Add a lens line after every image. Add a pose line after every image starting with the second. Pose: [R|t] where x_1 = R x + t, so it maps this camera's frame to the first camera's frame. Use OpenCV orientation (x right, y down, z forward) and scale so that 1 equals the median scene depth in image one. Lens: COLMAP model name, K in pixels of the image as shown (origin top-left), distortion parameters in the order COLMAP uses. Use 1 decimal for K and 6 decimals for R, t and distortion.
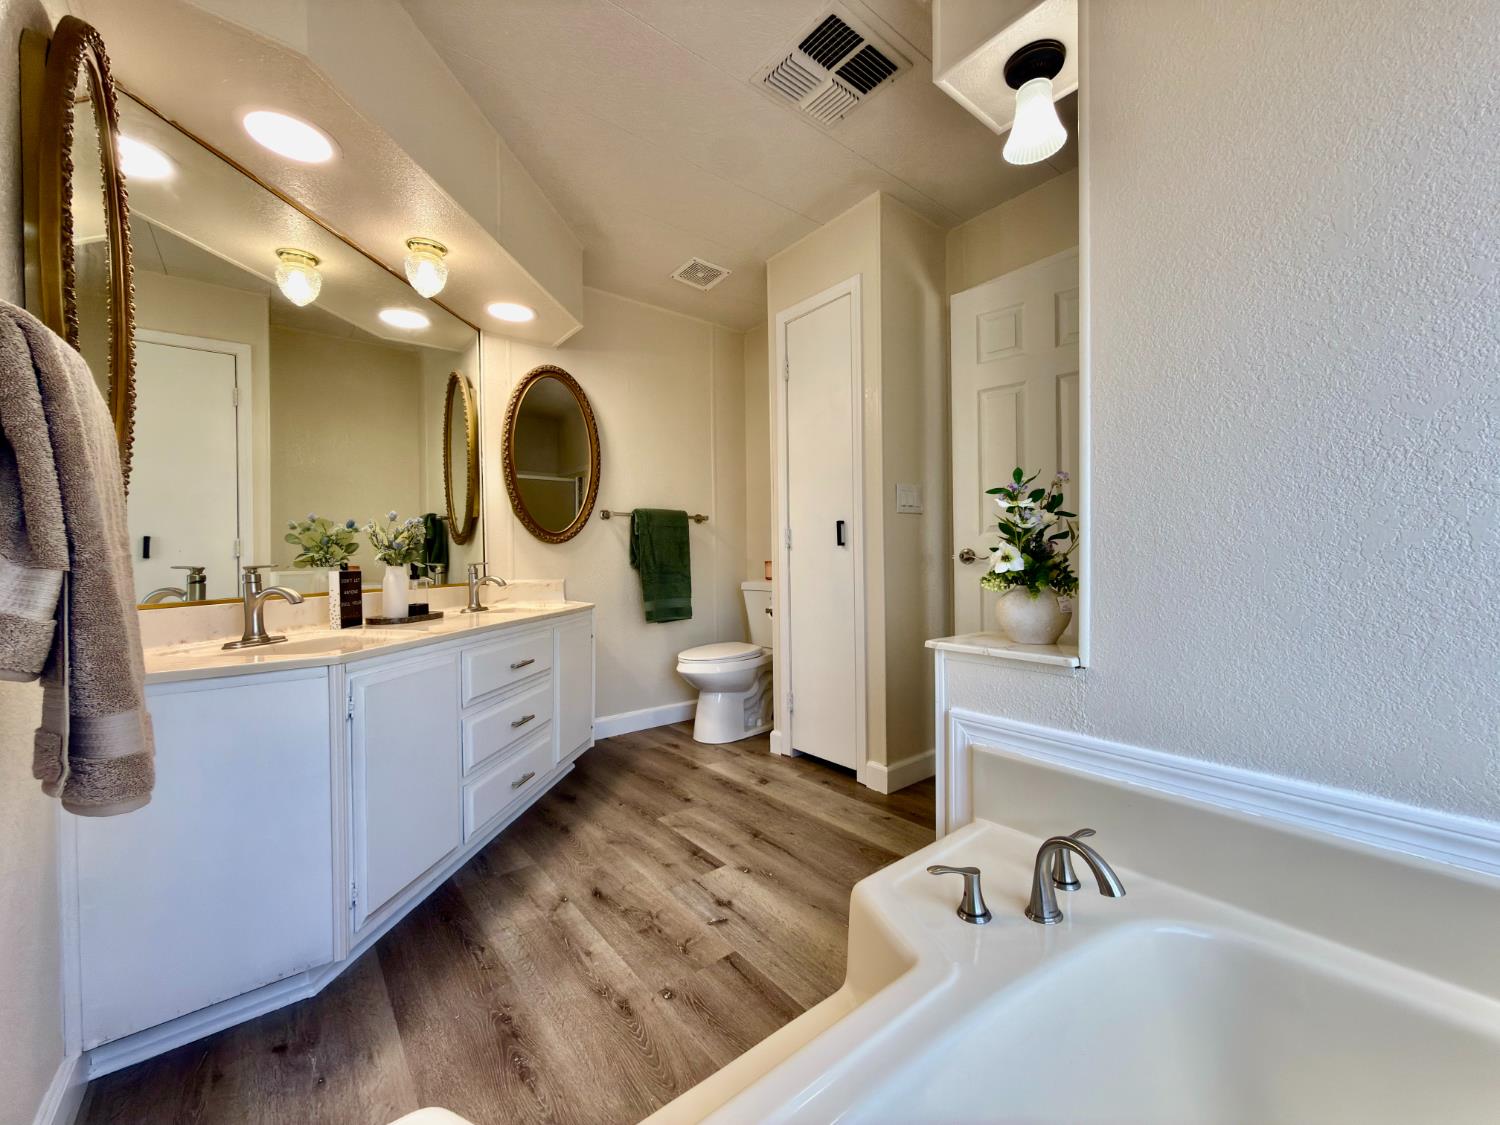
lens RADIAL K [[598.3, 0, 748.0], [0, 598.3, 562.8], [0, 0, 1]] dist [0.003113, -0.000697]
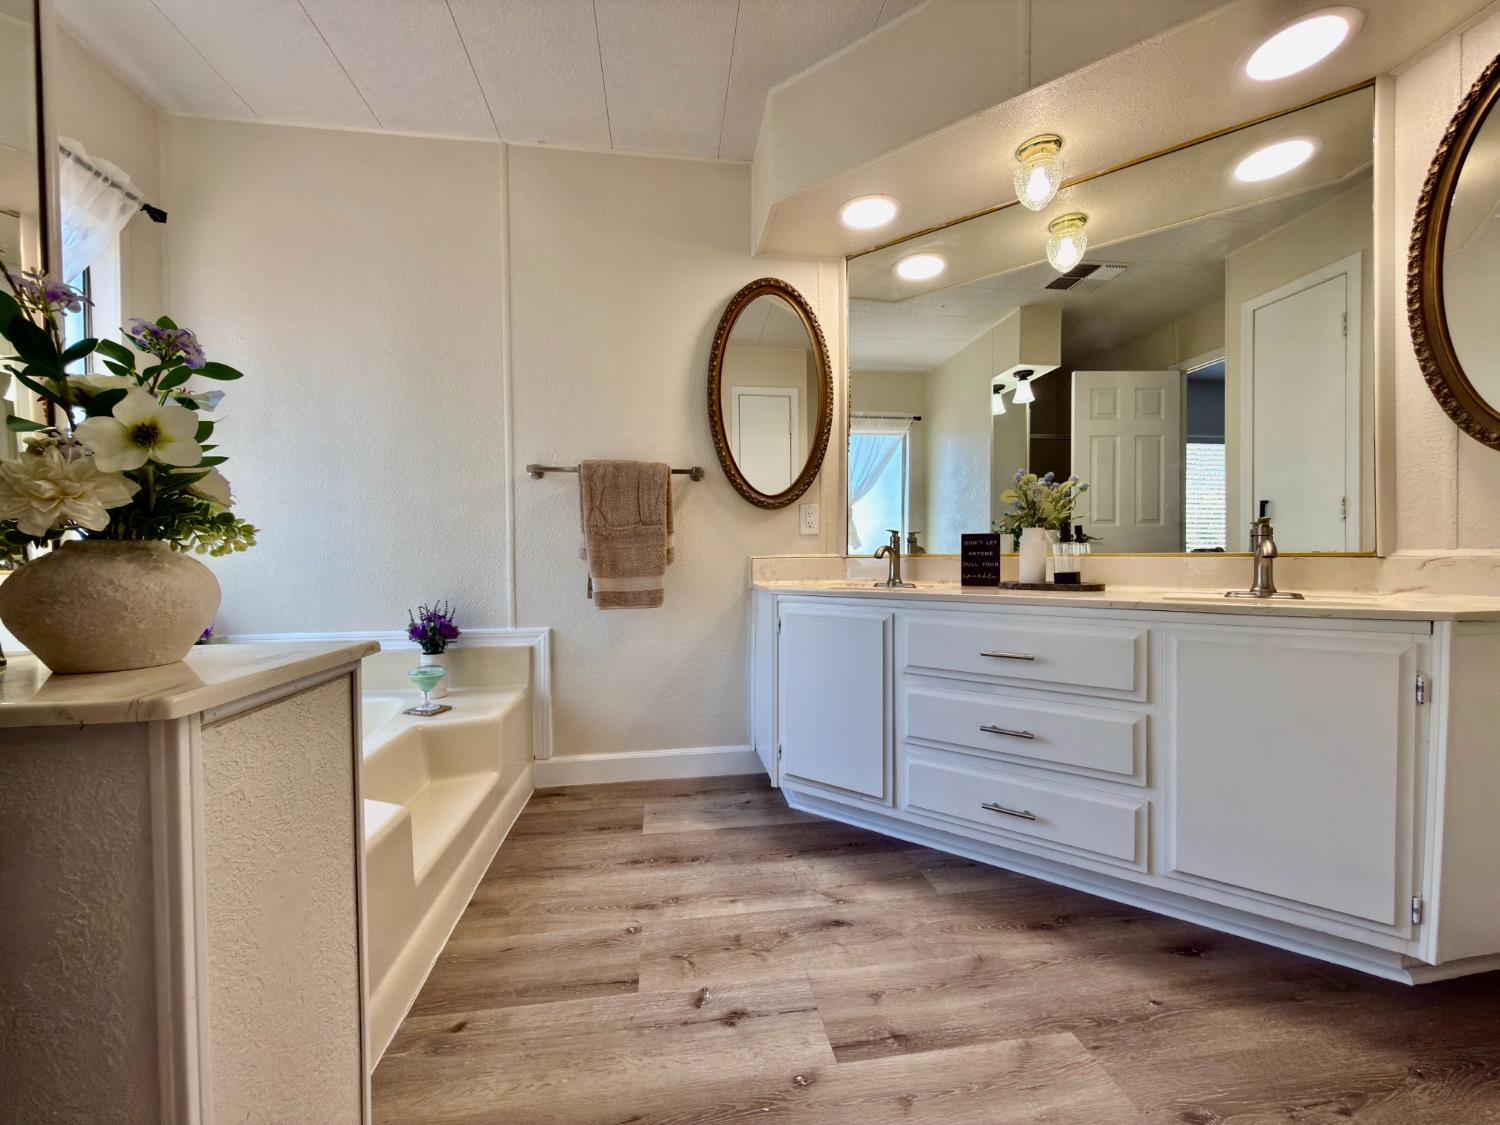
lens RADIAL K [[595.5, 0, 753.2], [0, 595.5, 565.0], [0, 0, 1]] dist [-0.002559, 0.000099]
pose [[-0.500198, 0.031688, -0.865331, 0.511261], [0.010692, 0.999480, 0.030421, 0.037318], [0.865845, 0.005965, -0.500276, 1.346391]]
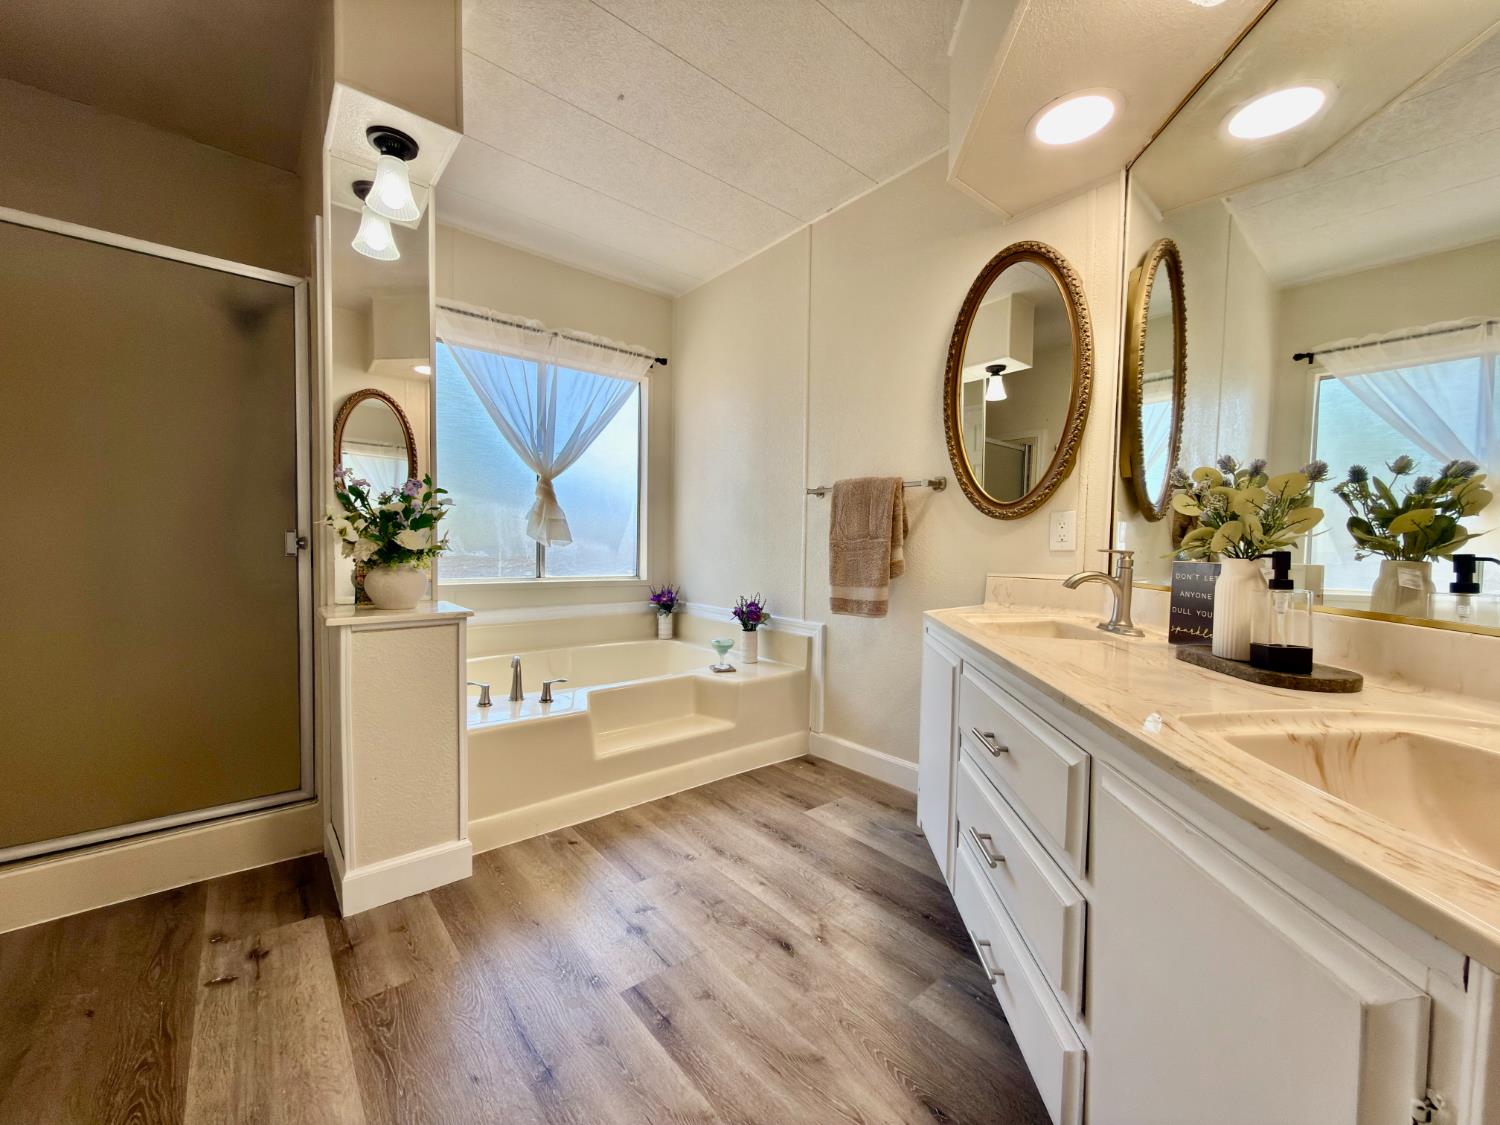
lens RADIAL K [[595.5, 0, 753.2], [0, 595.5, 565.0], [0, 0, 1]] dist [-0.002559, 0.000099]
pose [[-0.999429, -0.000146, -0.033800, -0.184092], [-0.001646, 0.999015, 0.044337, -0.013081], [0.033760, 0.044367, -0.998445, 1.856594]]
